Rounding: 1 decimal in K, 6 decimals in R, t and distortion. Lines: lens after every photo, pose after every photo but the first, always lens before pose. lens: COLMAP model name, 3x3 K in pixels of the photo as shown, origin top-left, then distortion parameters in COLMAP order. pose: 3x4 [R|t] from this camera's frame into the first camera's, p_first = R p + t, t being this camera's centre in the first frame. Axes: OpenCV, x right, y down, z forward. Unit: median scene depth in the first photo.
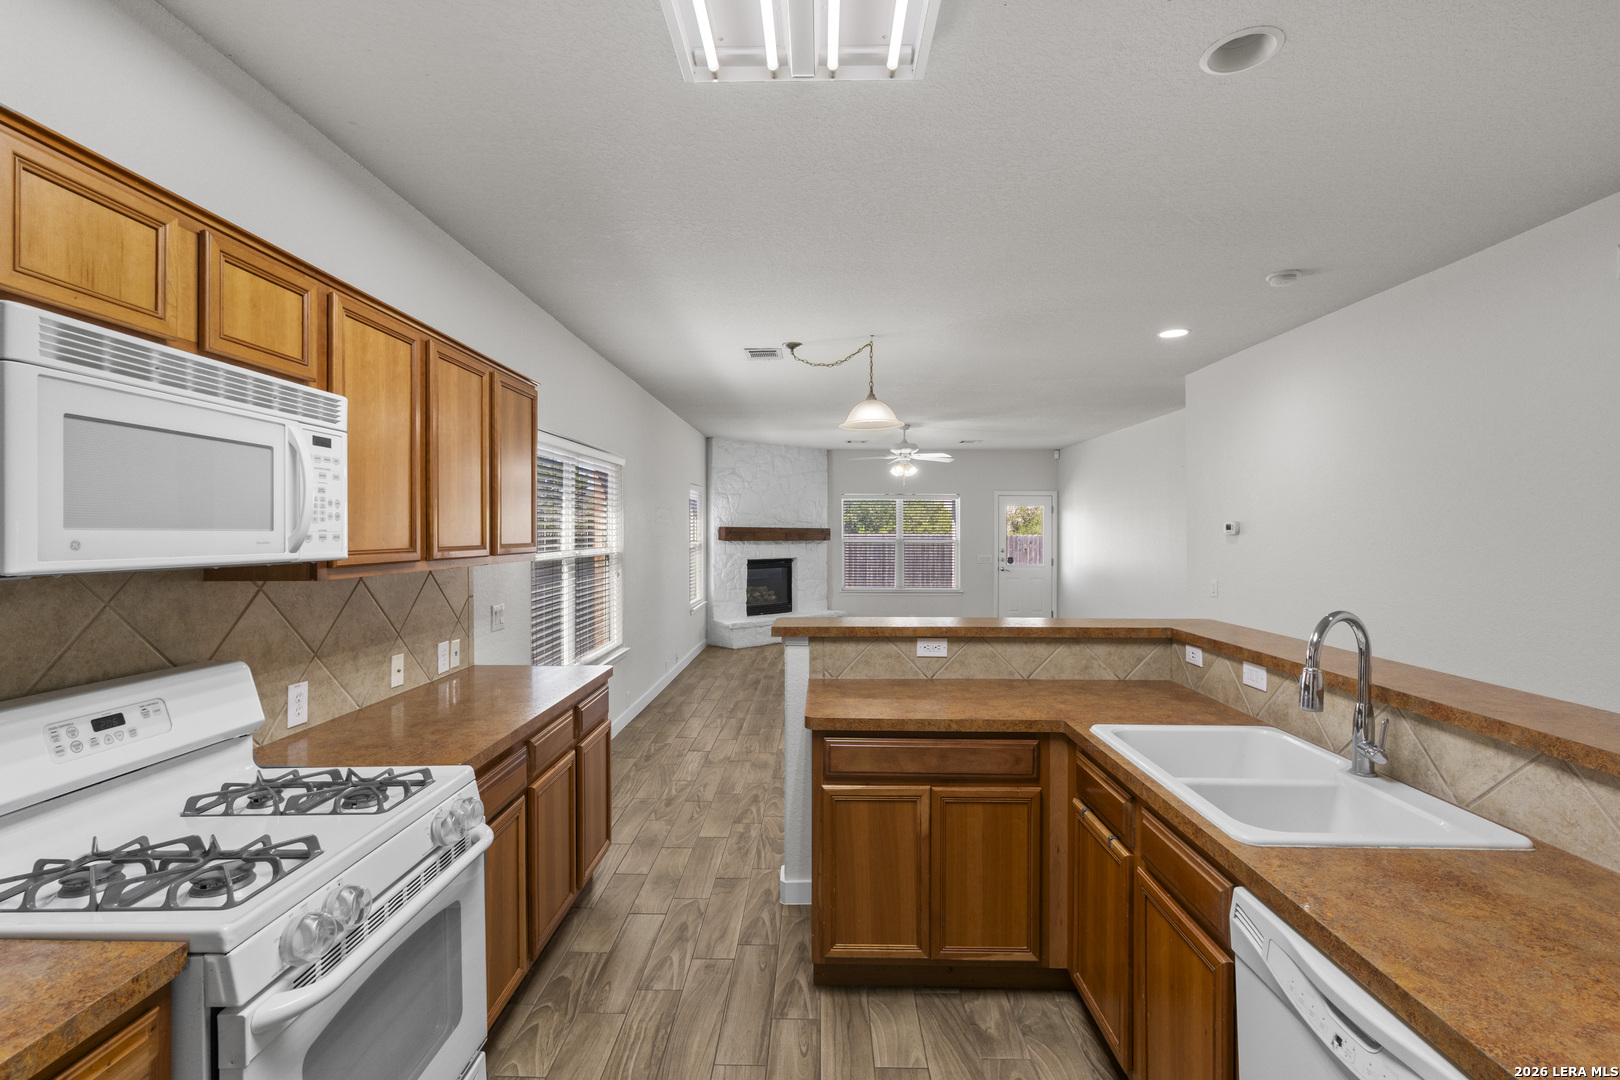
lens RADIAL K [[728.9, 0, 809.6], [0, 728.9, 528.5], [0, 0, 1]] dist [-0.003901, 0.000960]
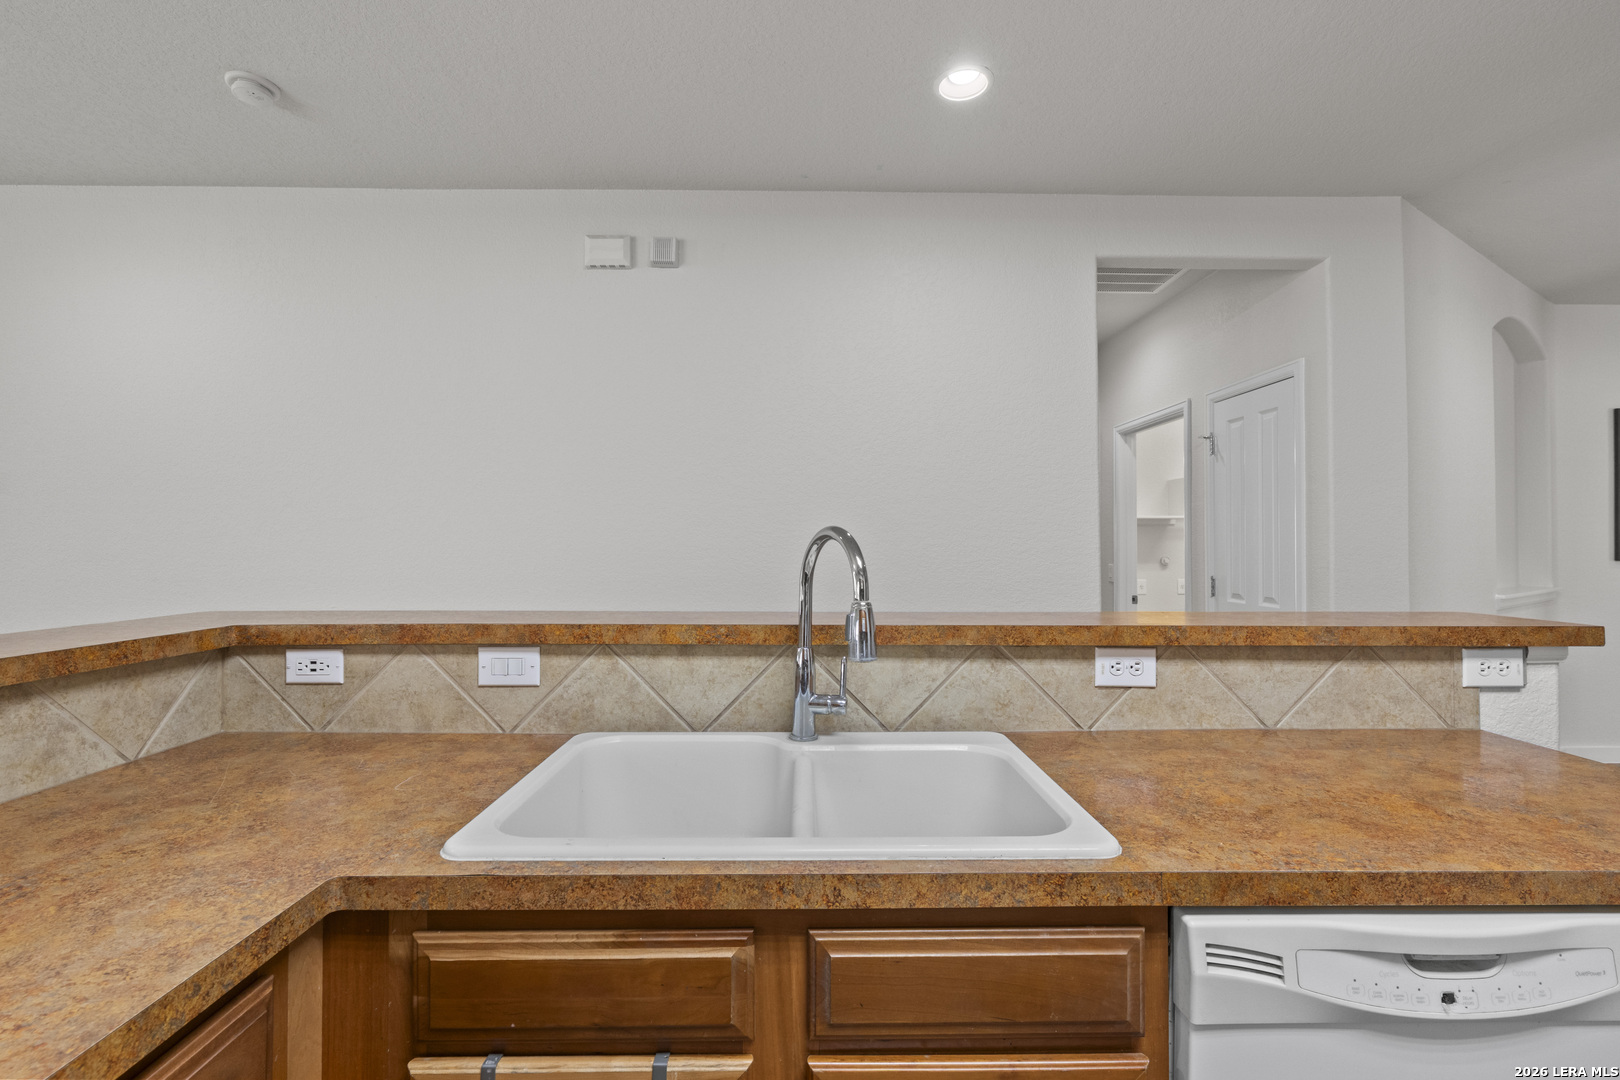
lens RADIAL K [[728.9, 0, 809.6], [0, 728.9, 528.5], [0, 0, 1]] dist [-0.003901, 0.000960]
pose [[-0.029107, 0.019396, 0.999388, -0.027346], [-0.005098, 0.999796, -0.019553, 0.120323], [-0.999563, -0.005664, -0.029002, 0.963584]]
